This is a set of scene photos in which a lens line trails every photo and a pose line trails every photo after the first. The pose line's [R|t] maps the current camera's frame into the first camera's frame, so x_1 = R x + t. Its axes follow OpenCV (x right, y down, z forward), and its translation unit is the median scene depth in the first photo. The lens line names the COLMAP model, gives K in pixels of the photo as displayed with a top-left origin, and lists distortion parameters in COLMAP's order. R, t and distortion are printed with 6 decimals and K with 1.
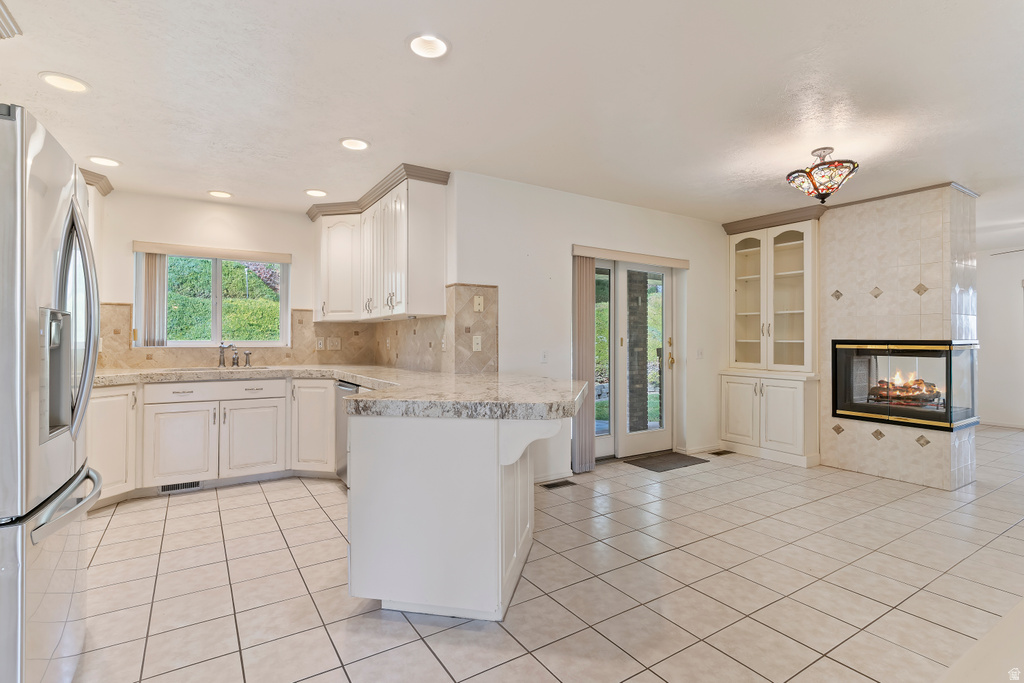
lens RADIAL K [[492.2, 0, 512.0], [0, 492.2, 336.9], [0, 0, 1]] dist [0.002026, 0.001000]
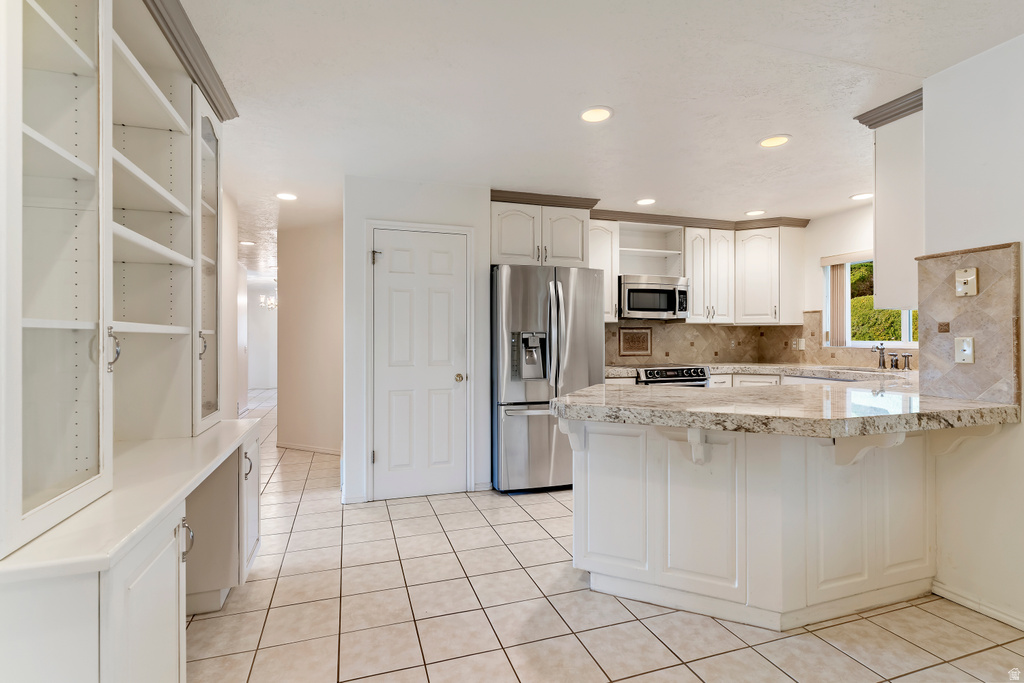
lens RADIAL K [[492.2, 0, 509.9], [0, 492.2, 341.2], [0, 0, 1]] dist [0.002026, 0.001000]
pose [[-0.246453, 0.006315, -0.969134, 0.575529], [0.010907, 0.999934, 0.003742, -0.005011], [0.969093, -0.009648, -0.246505, 0.560015]]
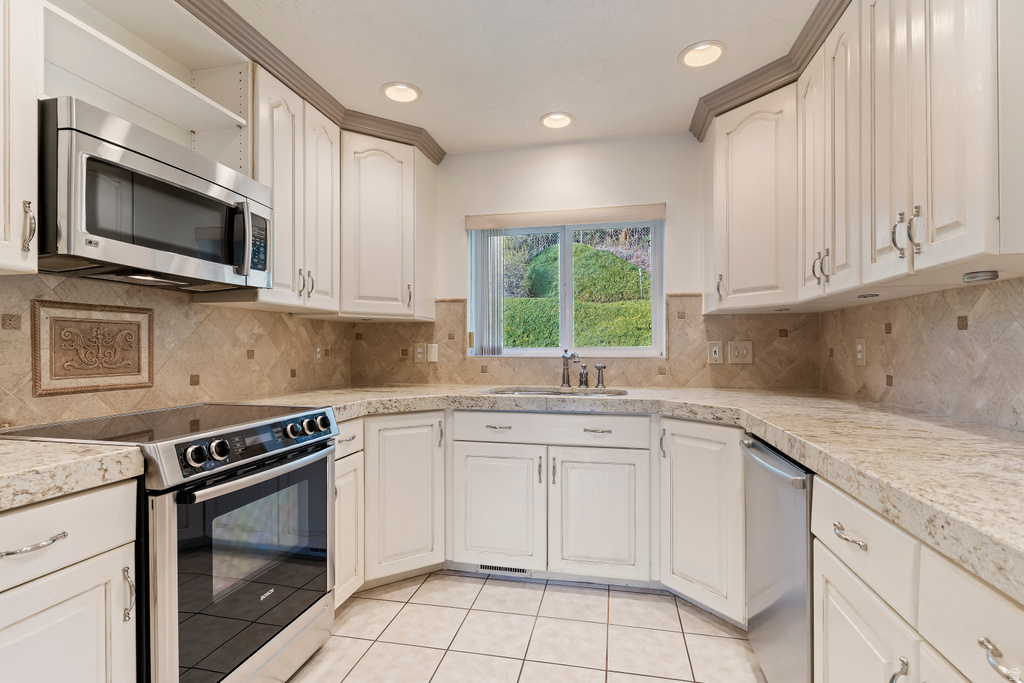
lens RADIAL K [[492.2, 0, 516.0], [0, 492.2, 346.8], [0, 0, 1]] dist [0.002026, 0.001000]
pose [[0.715435, -0.003641, -0.698670, -0.183849], [0.007687, 0.999967, 0.002661, 0.005110], [0.698637, -0.007275, 0.715439, 0.508901]]
